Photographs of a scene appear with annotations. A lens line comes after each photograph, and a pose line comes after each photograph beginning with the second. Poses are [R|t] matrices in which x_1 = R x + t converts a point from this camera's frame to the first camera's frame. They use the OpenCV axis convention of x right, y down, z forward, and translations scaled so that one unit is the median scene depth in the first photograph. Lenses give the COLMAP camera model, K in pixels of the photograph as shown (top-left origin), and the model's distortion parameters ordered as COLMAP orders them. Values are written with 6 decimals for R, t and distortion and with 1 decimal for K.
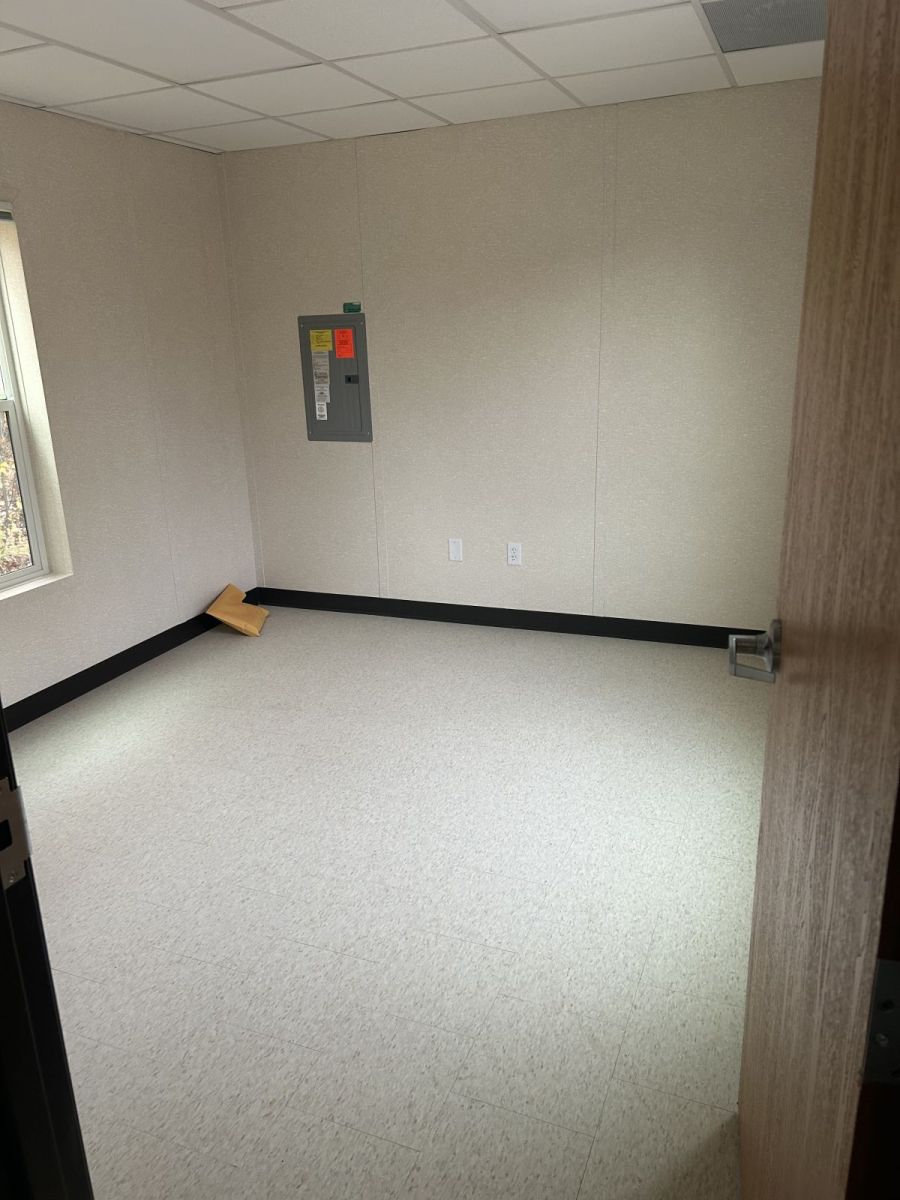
lens RADIAL K [[905.9, 0, 450.0], [0, 905.9, 600.0], [0, 0, 1]] dist [-0.049988, -0.002048]
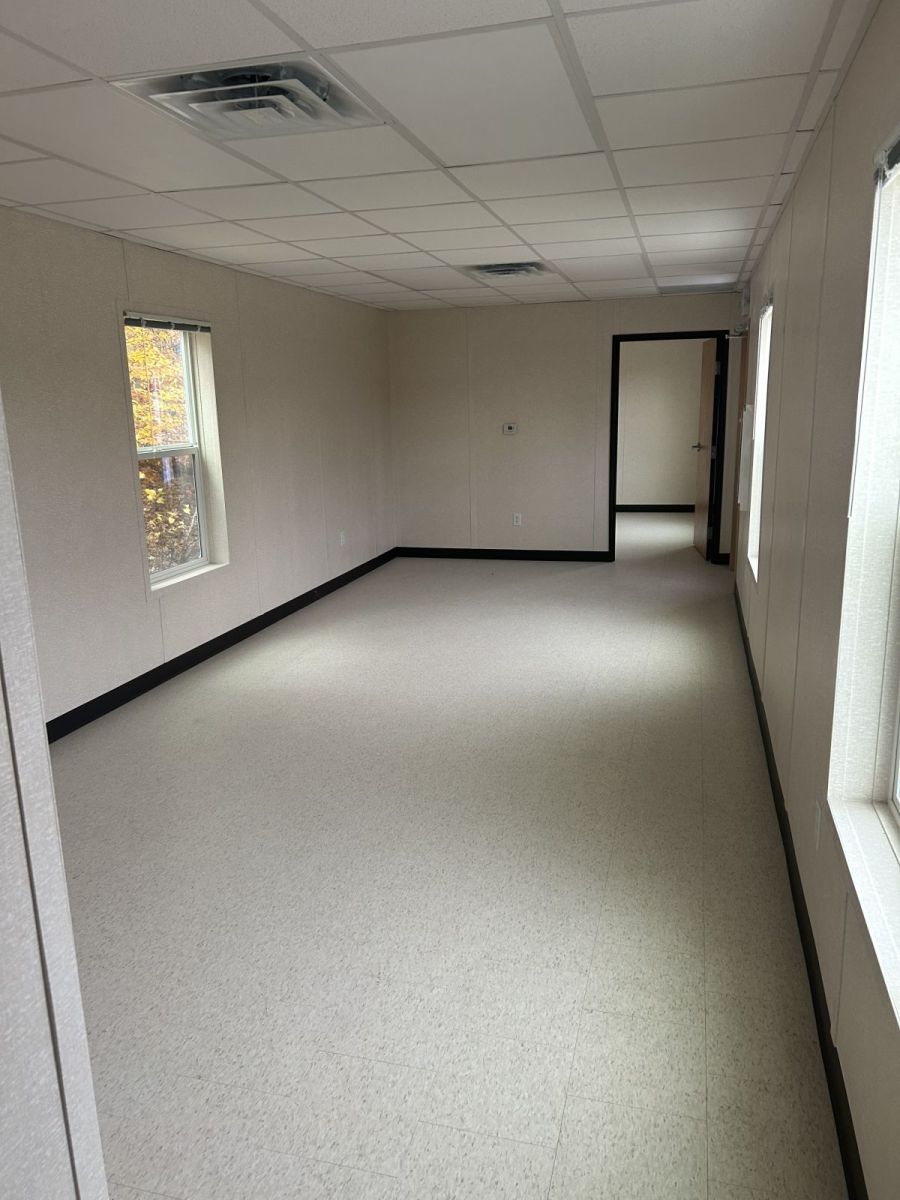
lens RADIAL K [[889.8, 0, 434.3], [0, 889.8, 605.1], [0, 0, 1]] dist [-0.031465, -0.001479]
pose [[0.997015, -0.000865, 0.077205, -0.103892], [0.007056, 0.996773, -0.079963, 0.087821], [-0.076887, 0.080269, 0.993803, -0.267941]]
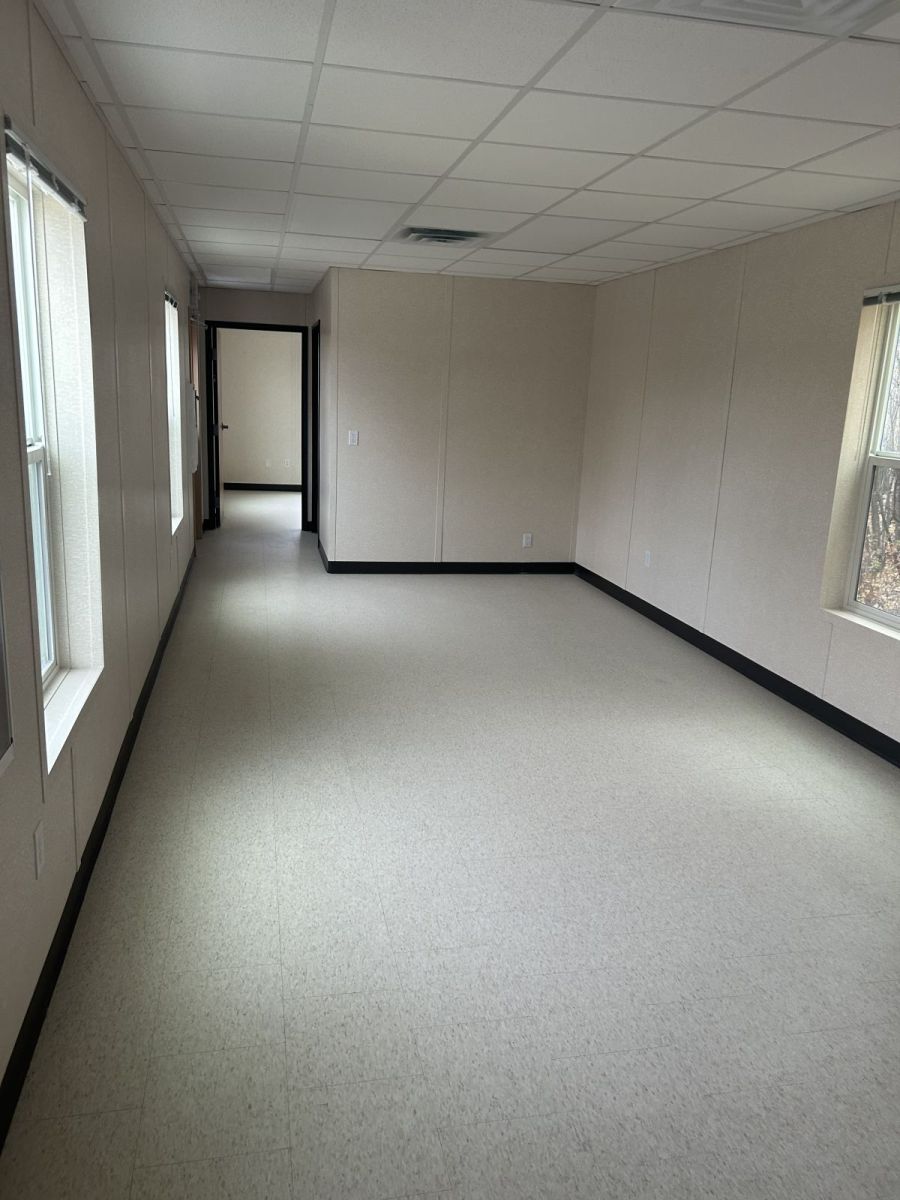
lens RADIAL K [[889.8, 0, 434.3], [0, 889.8, 605.1], [0, 0, 1]] dist [-0.031465, -0.001479]
pose [[-0.855342, 0.125161, -0.502717, 1.435082], [-0.162273, 0.856817, 0.489420, -1.273595], [0.491993, 0.500199, -0.712562, 3.950339]]
